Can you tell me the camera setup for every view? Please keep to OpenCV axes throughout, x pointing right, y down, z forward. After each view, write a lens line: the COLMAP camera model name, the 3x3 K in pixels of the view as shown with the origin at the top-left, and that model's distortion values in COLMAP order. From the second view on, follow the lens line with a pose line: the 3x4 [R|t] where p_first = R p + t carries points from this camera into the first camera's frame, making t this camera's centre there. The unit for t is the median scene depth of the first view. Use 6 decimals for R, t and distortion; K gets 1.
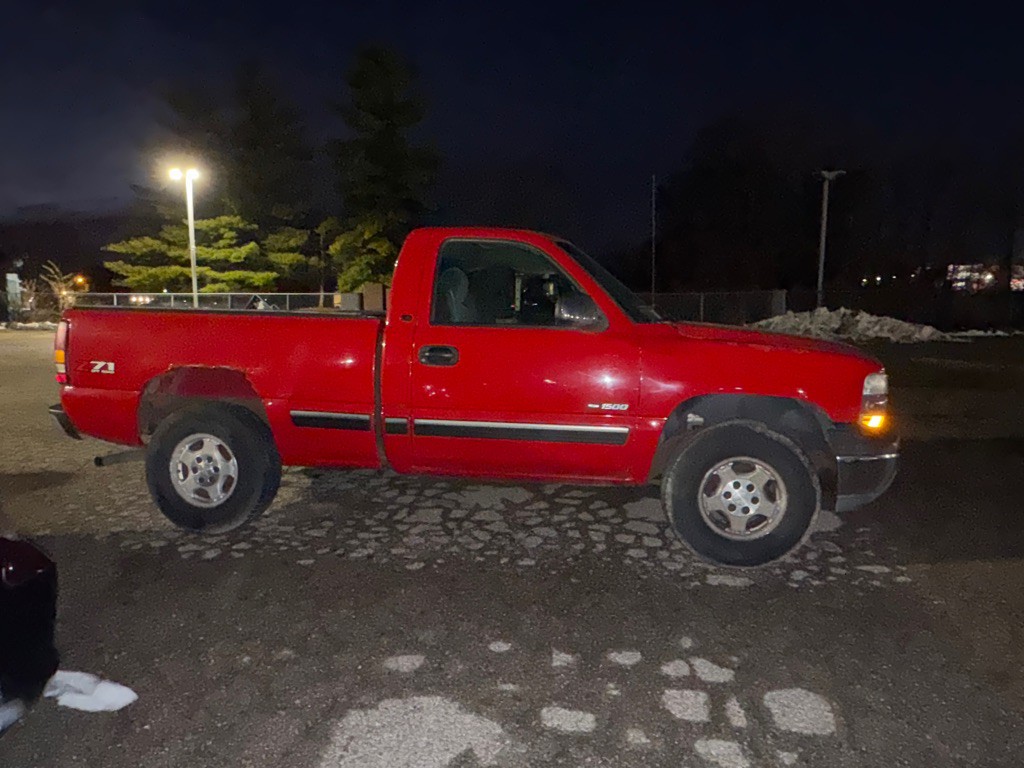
lens RADIAL K [[661.3, 0, 512.0], [0, 661.3, 384.0], [0, 0, 1]] dist [-0.002695, -0.002471]
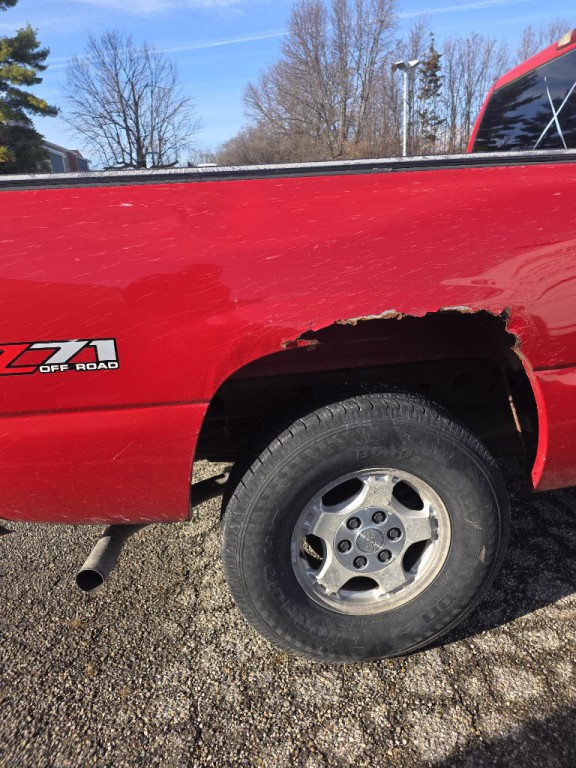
lens RADIAL K [[514.8, 0, 288.0], [0, 514.8, 384.0], [0, 0, 1]] dist [0.041573, -0.024396]
pose [[0.942974, -0.177709, 0.281460, -0.597651], [0.112927, 0.966208, 0.231709, -0.062579], [-0.313125, -0.186711, 0.931178, 0.706557]]
